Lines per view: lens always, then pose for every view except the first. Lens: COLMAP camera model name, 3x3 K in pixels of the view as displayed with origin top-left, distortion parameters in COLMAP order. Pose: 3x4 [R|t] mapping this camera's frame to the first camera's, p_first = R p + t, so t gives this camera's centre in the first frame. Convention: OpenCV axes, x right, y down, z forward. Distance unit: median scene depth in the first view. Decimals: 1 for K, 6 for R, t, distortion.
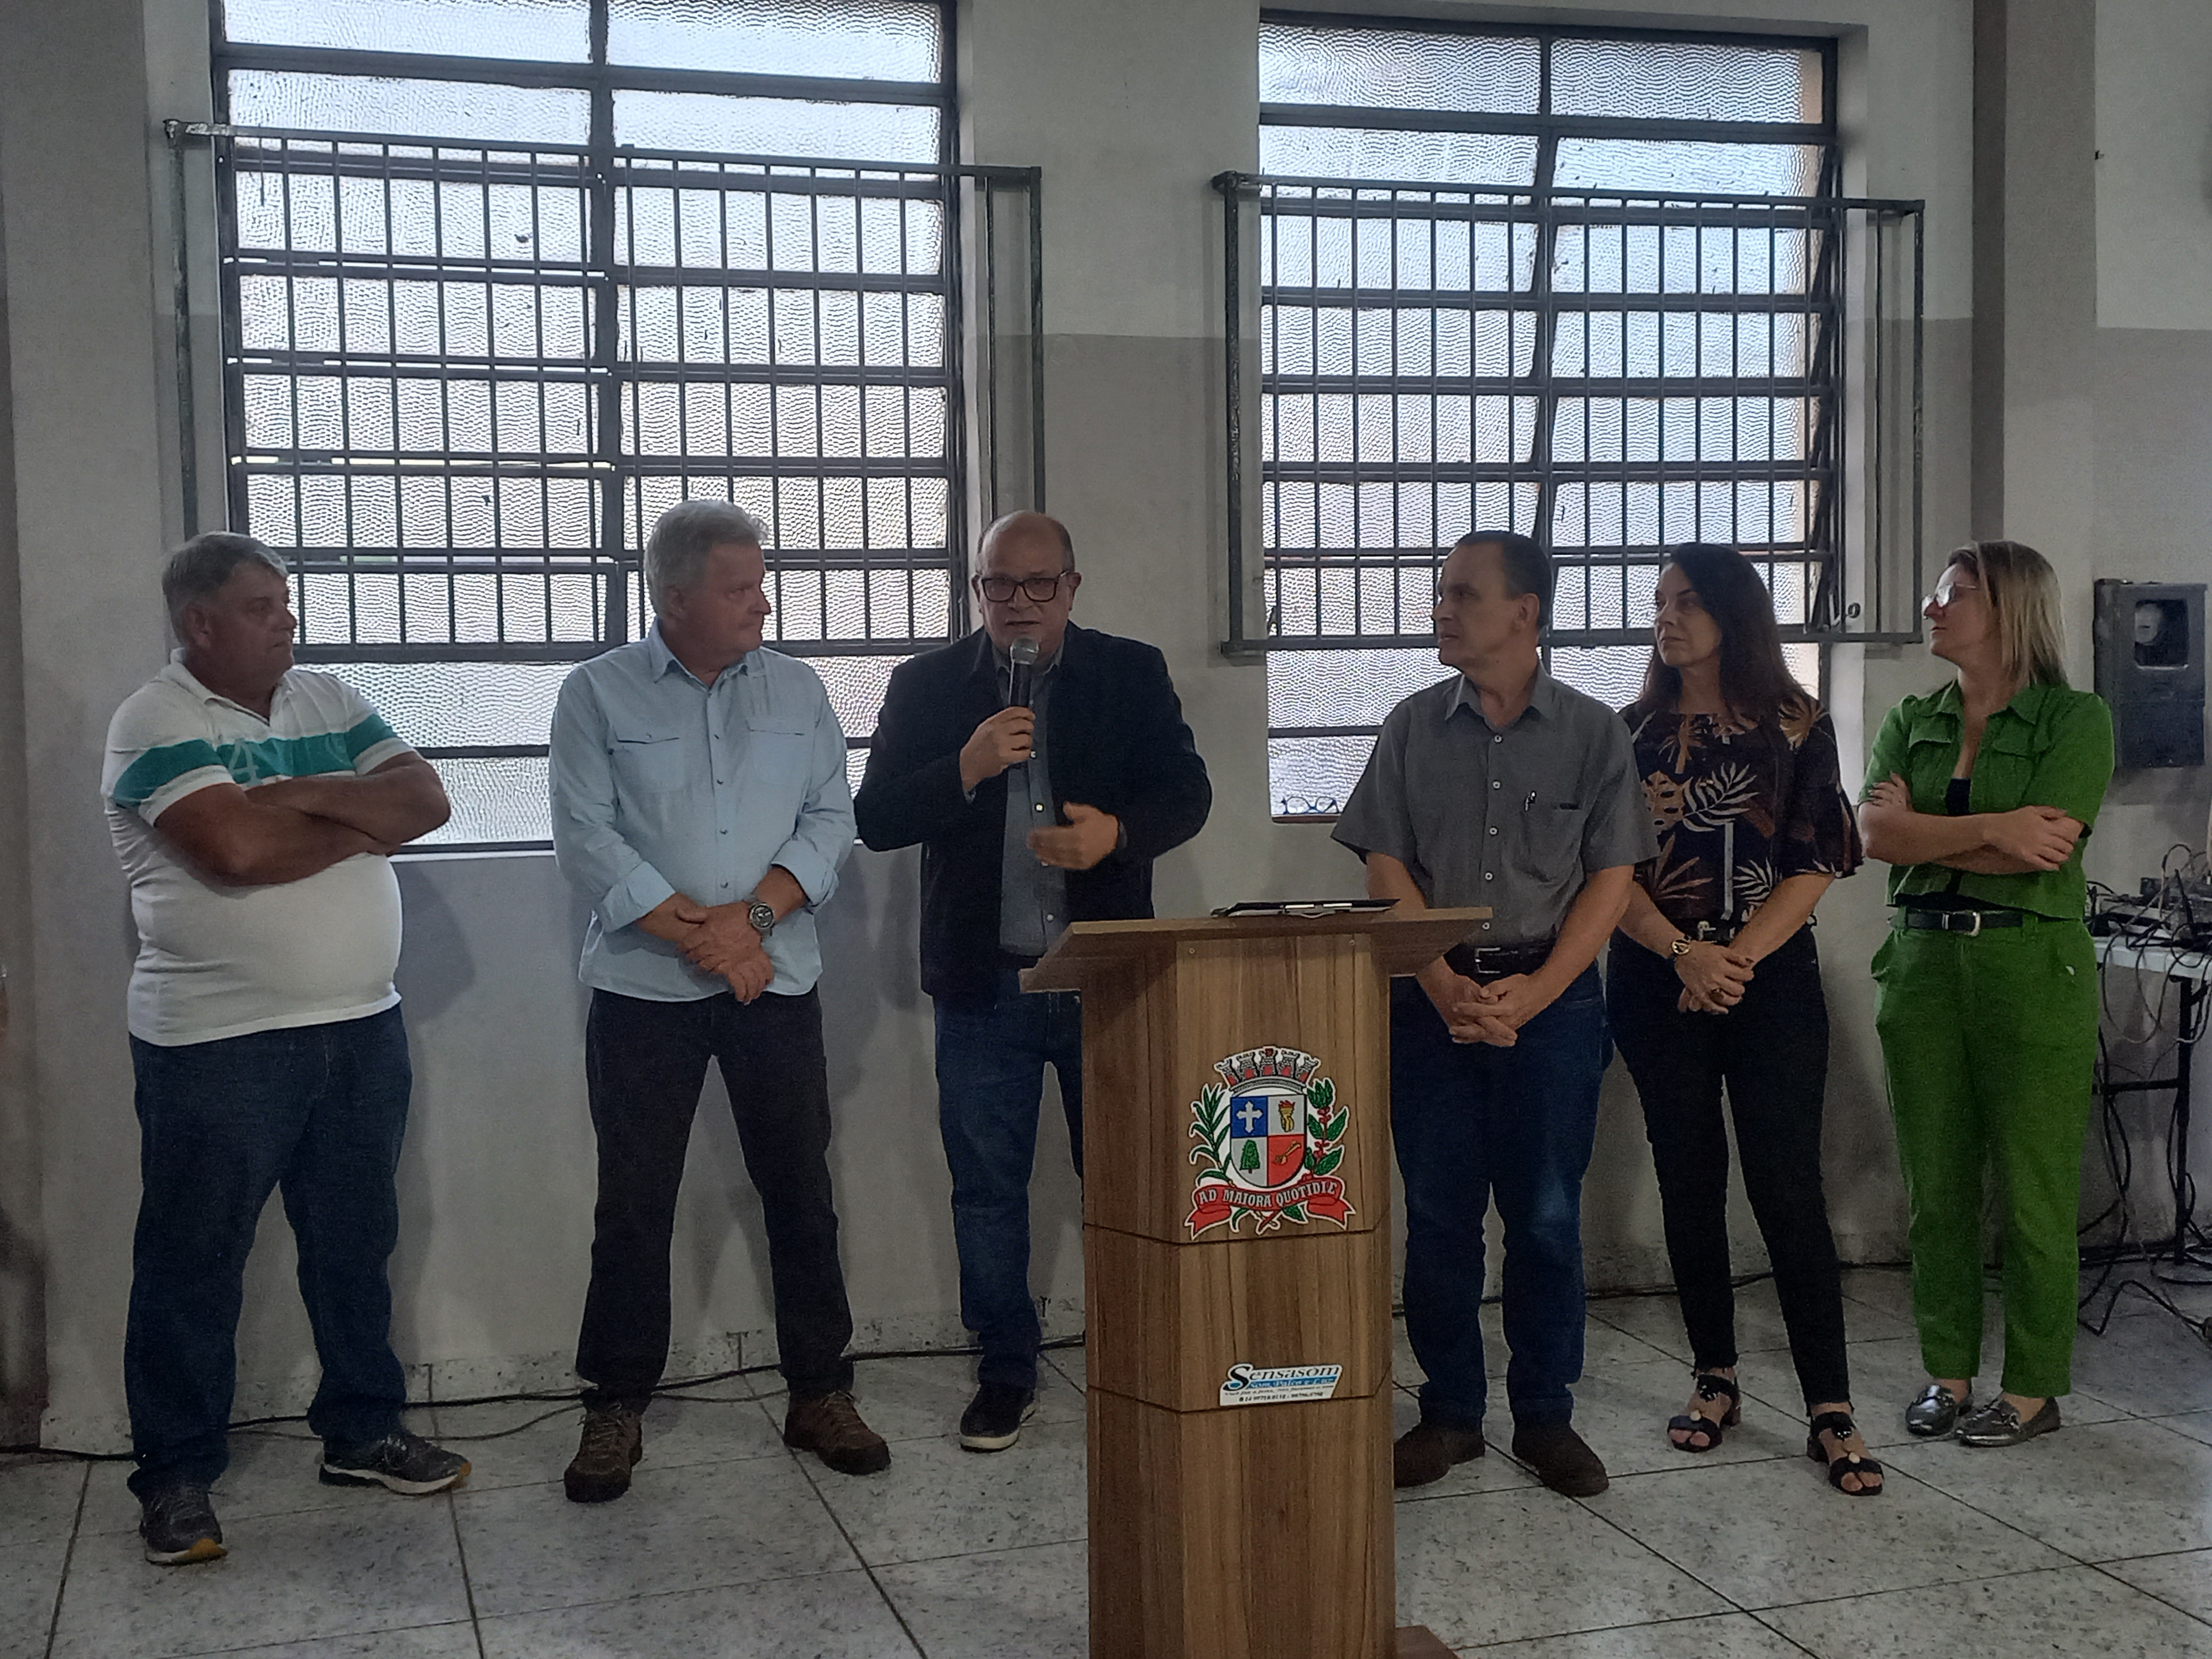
lens RADIAL K [[2531.3, 0, 1073.1], [0, 2531.3, 809.8], [0, 0, 1]] dist [0.053148, 0.000000]
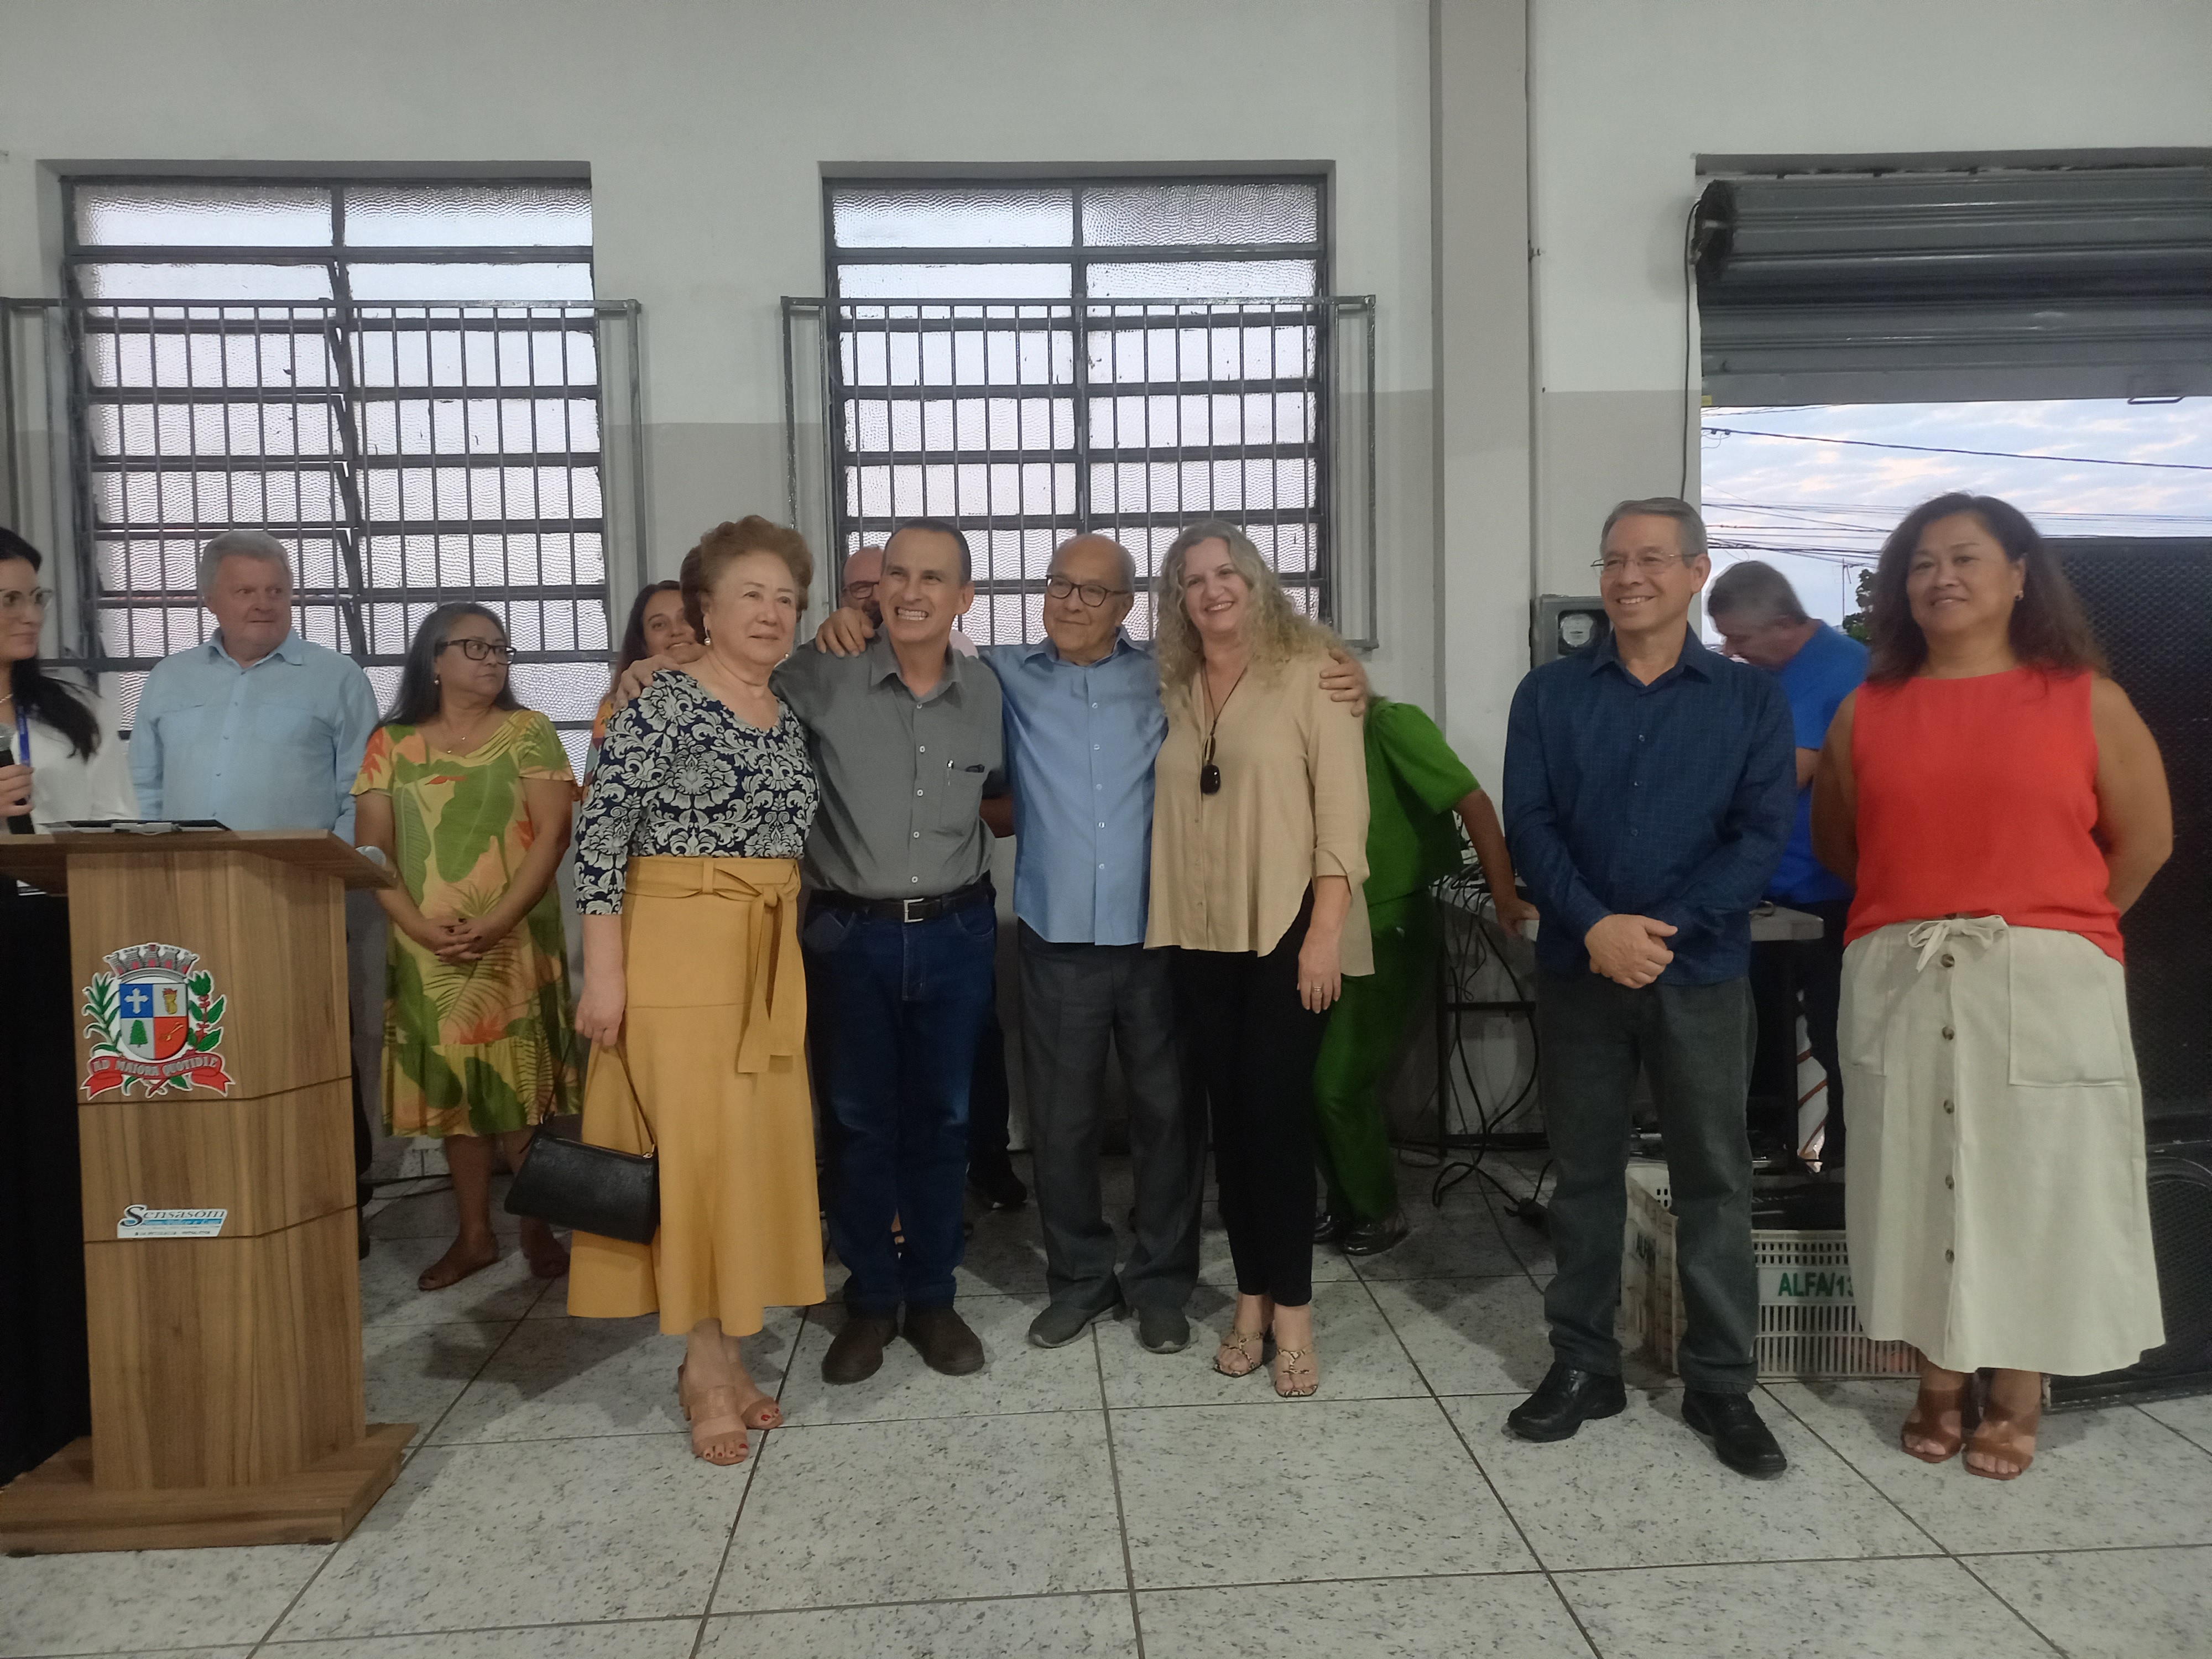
lens RADIAL K [[1613.9, 0, 1092.0], [0, 1613.9, 797.4], [0, 0, 1]] dist [0.047734, -0.042080]
pose [[0.974990, 0.004468, -0.222203, 0.672903], [-0.005704, 0.999972, -0.004921, 0.025014], [0.222175, 0.006066, 0.974988, 0.335221]]
